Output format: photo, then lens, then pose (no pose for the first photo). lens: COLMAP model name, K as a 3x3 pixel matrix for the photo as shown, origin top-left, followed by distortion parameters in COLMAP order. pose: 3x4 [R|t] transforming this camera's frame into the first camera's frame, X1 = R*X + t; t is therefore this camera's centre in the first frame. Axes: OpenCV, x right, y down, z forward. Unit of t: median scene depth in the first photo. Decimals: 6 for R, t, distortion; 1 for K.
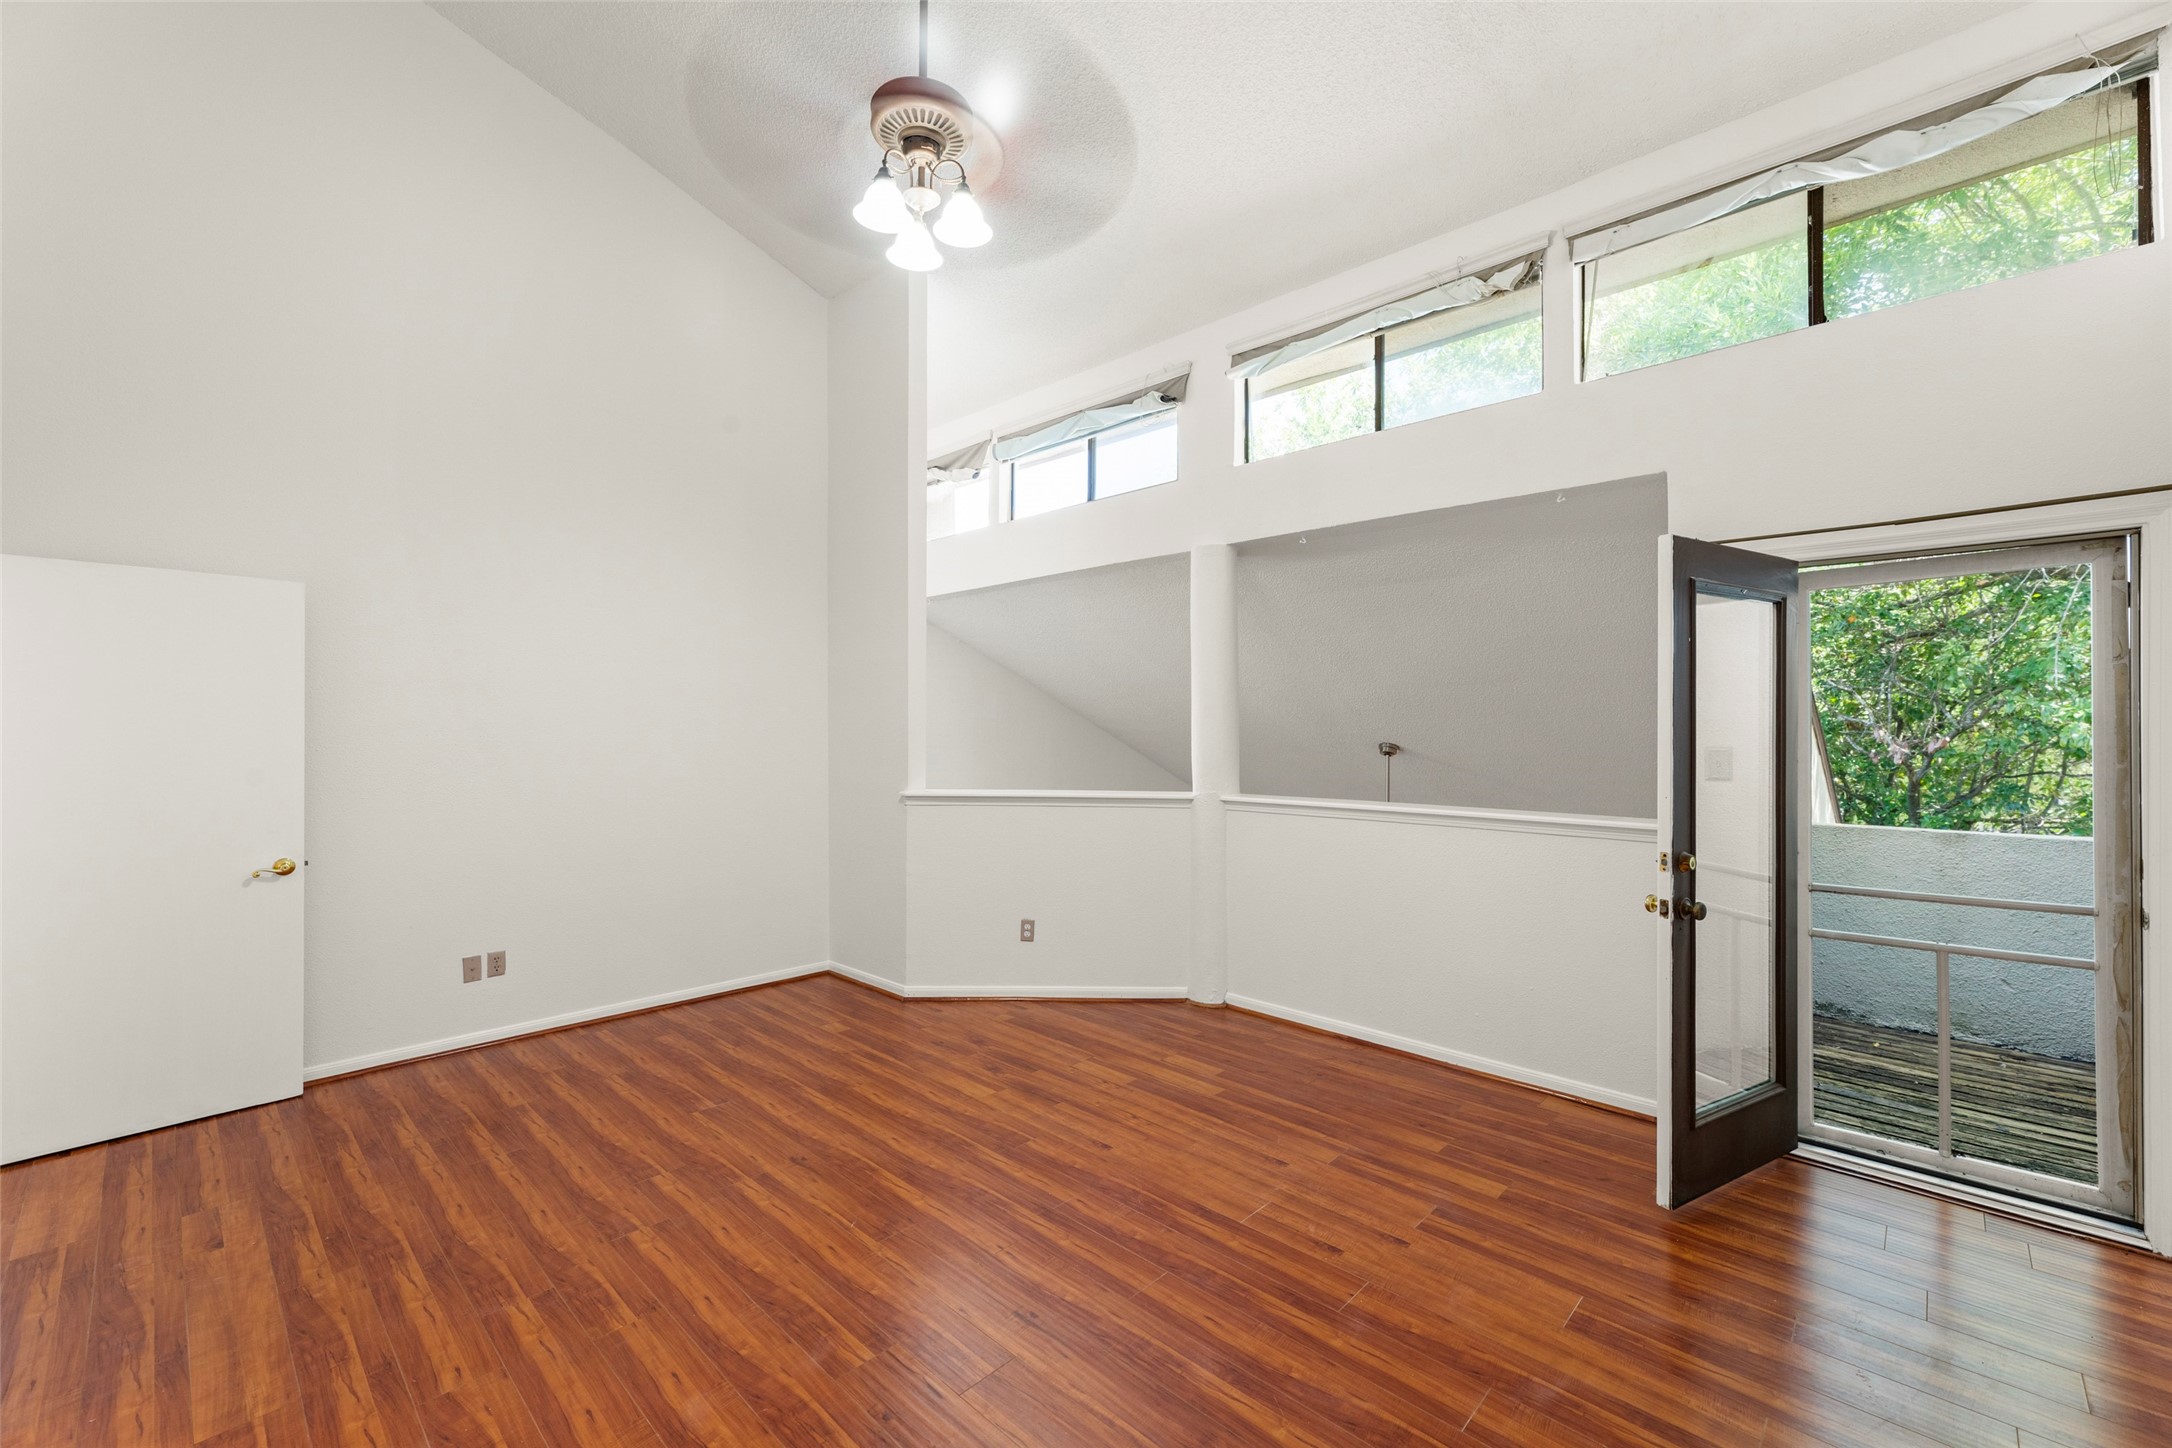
lens RADIAL K [[878.1, 0, 1068.7], [0, 878.1, 722.9], [0, 0, 1]] dist [0.000033, 0.001339]
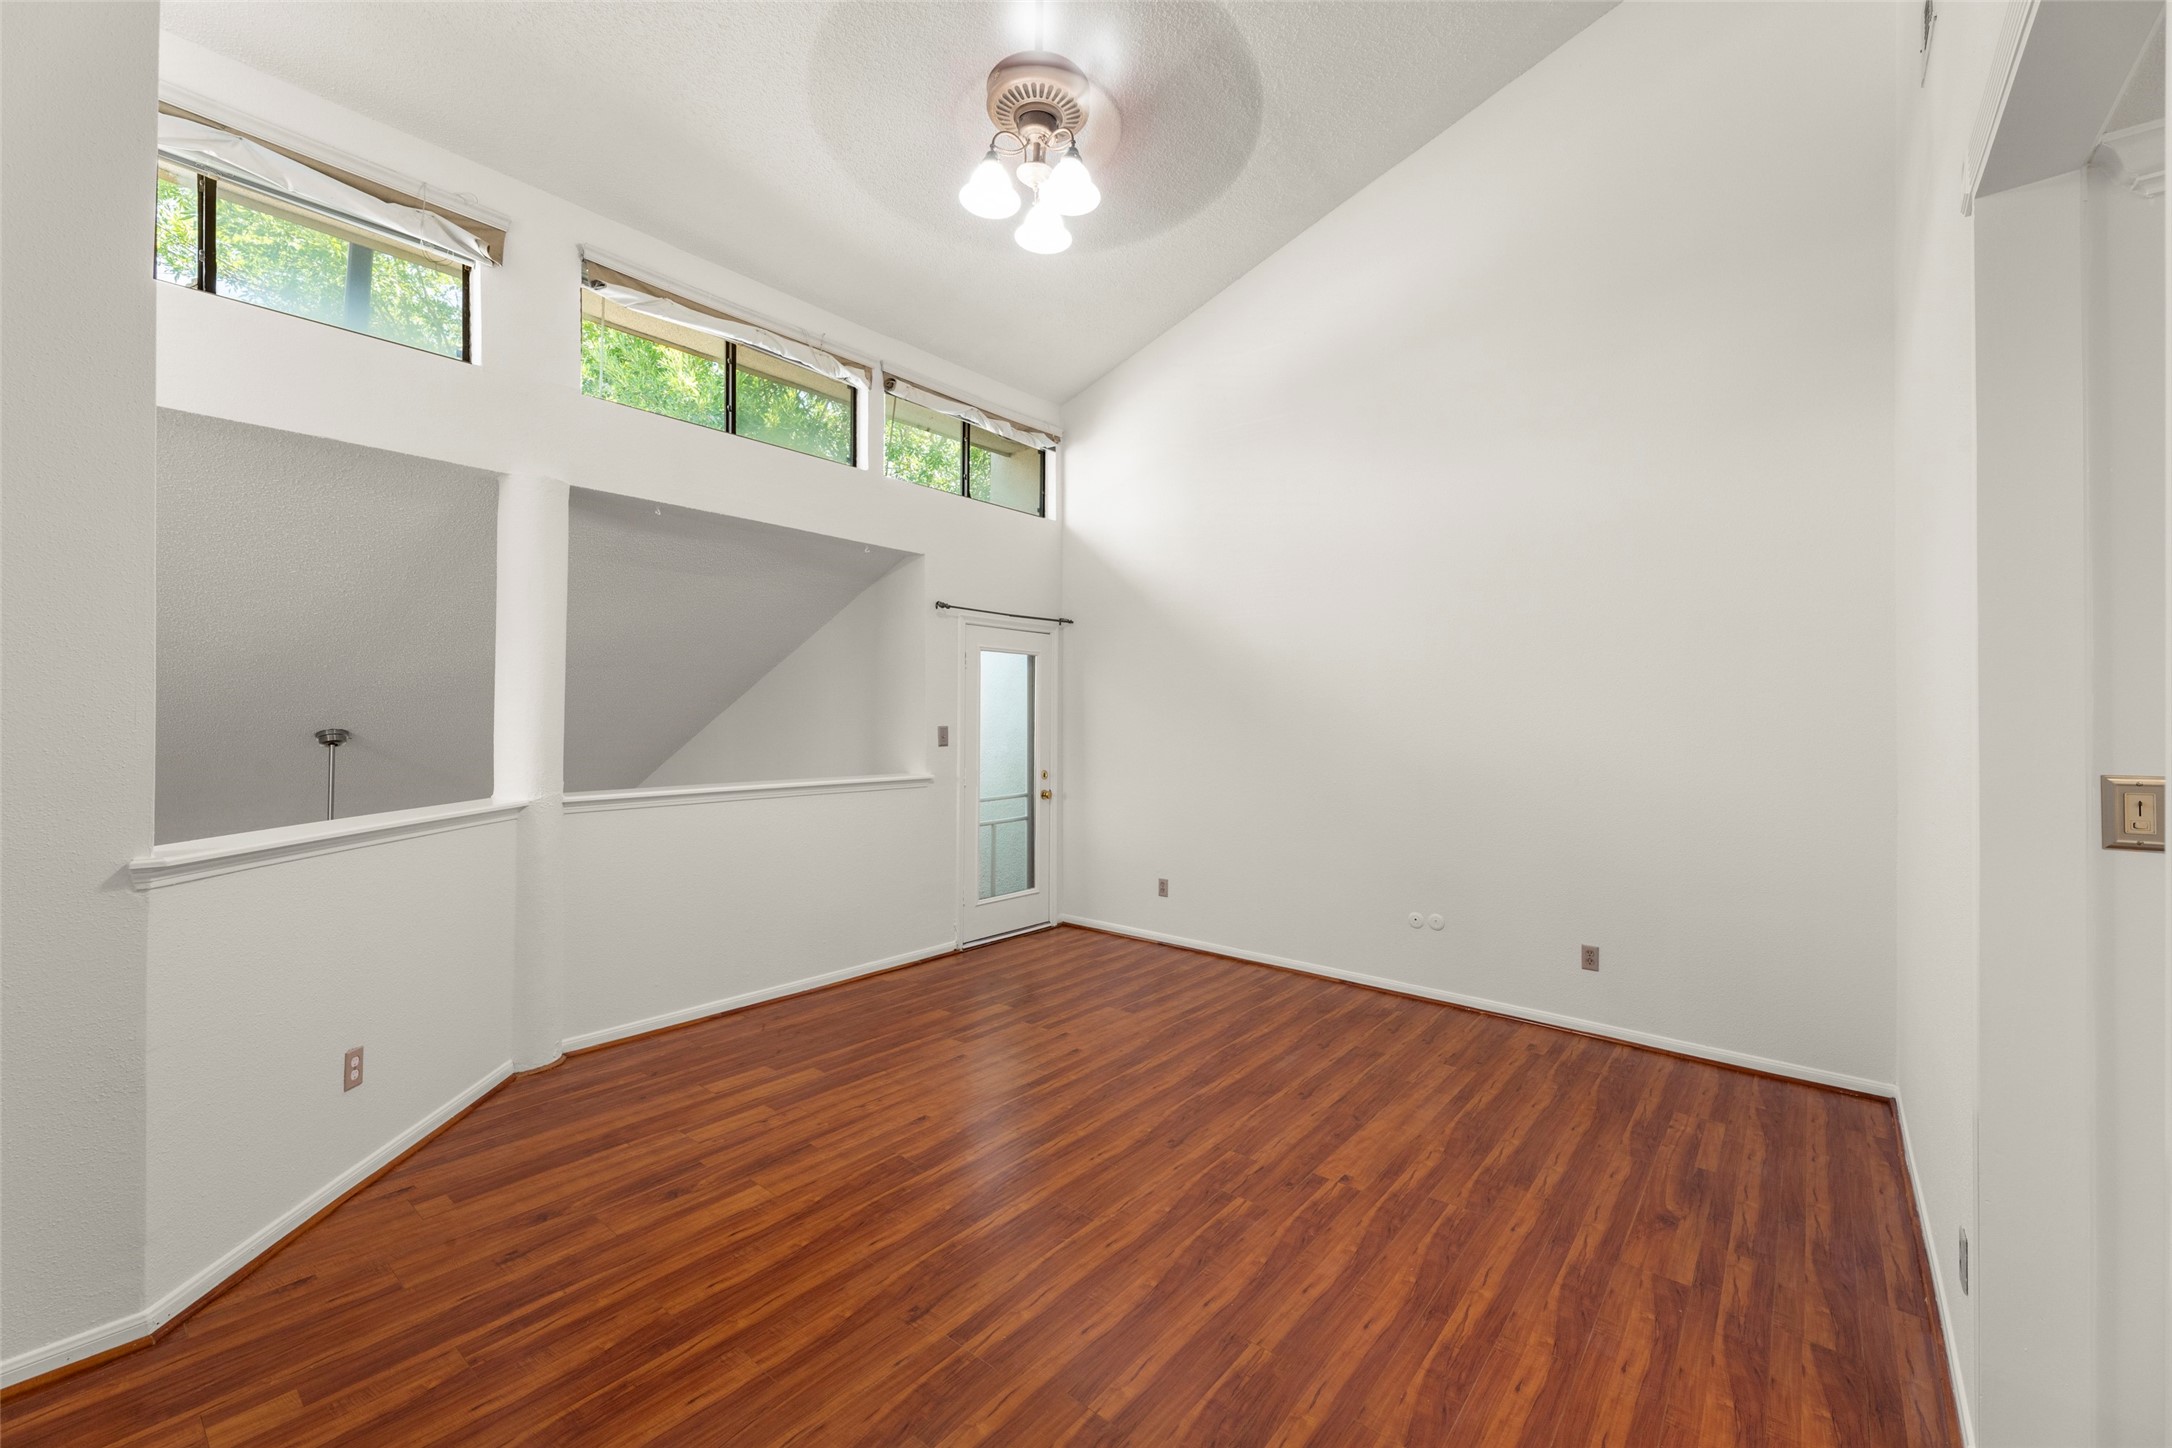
lens RADIAL K [[878.1, 0, 1087.0], [0, 878.1, 709.6], [0, 0, 1]] dist [0.000033, 0.001339]
pose [[-0.081409, 0.005745, 0.996664, -0.855916], [-0.014441, 0.999872, -0.006943, 0.002809], [-0.996576, -0.014958, -0.081315, 0.759780]]
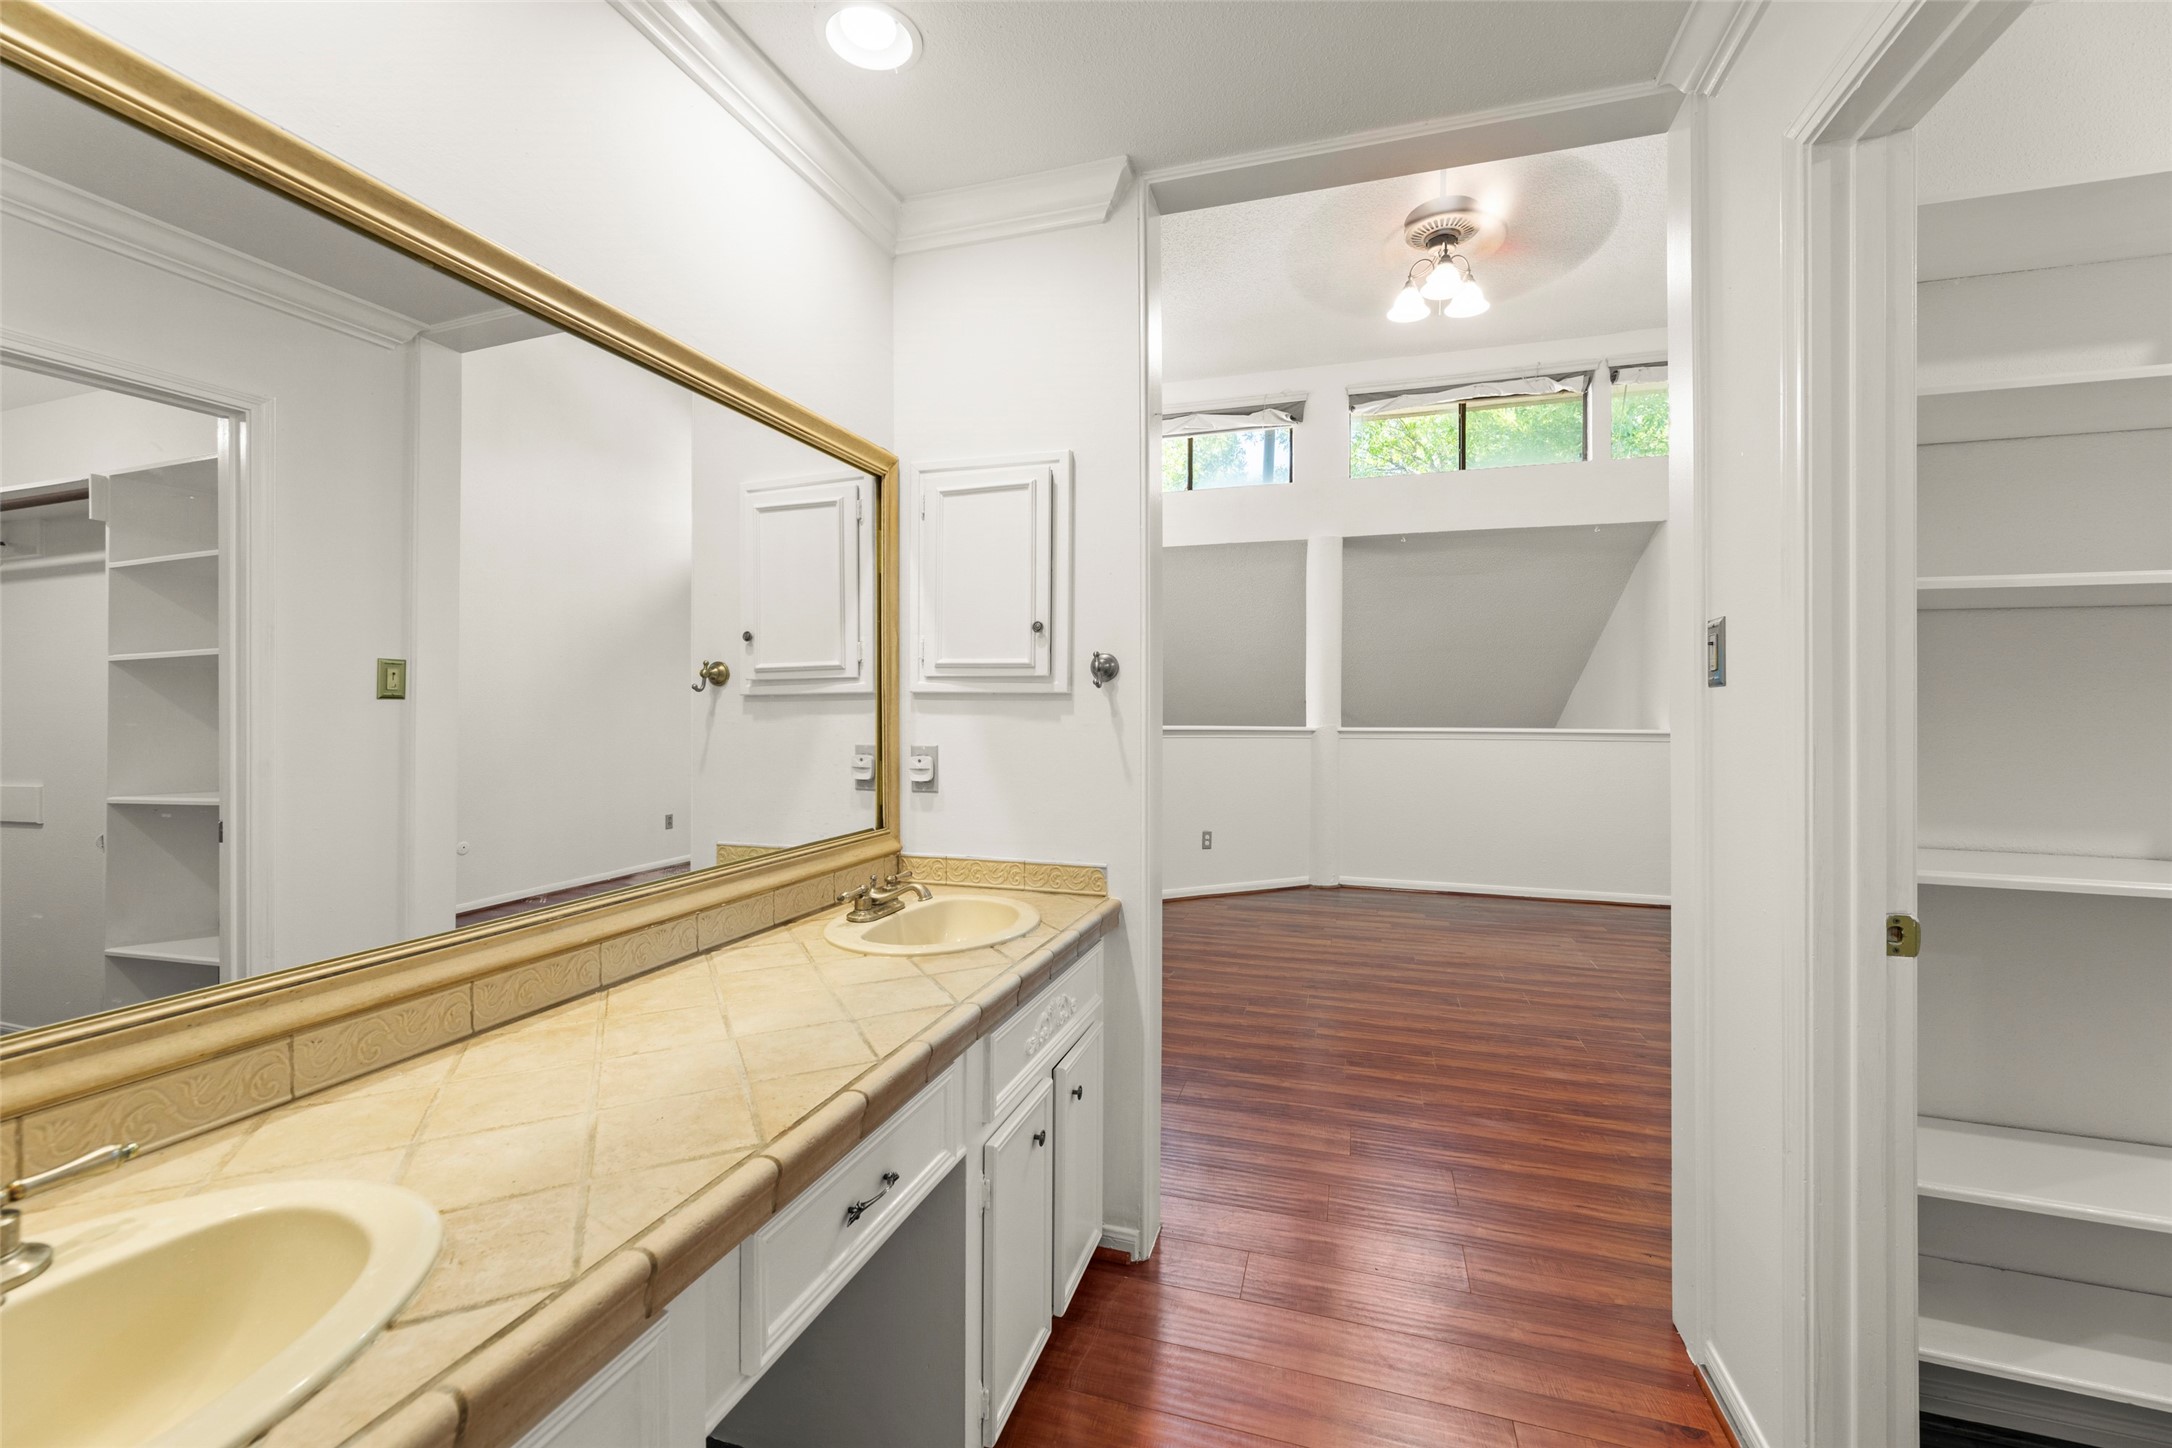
lens RADIAL K [[878.1, 0, 1068.3], [0, 878.1, 709.3], [0, 0, 1]] dist [0.000033, 0.001339]
pose [[0.899124, 0.003938, 0.437676, -0.987051], [-0.005742, 0.999980, 0.002799, 0.069509], [-0.437656, -0.005030, 0.899128, -0.009415]]
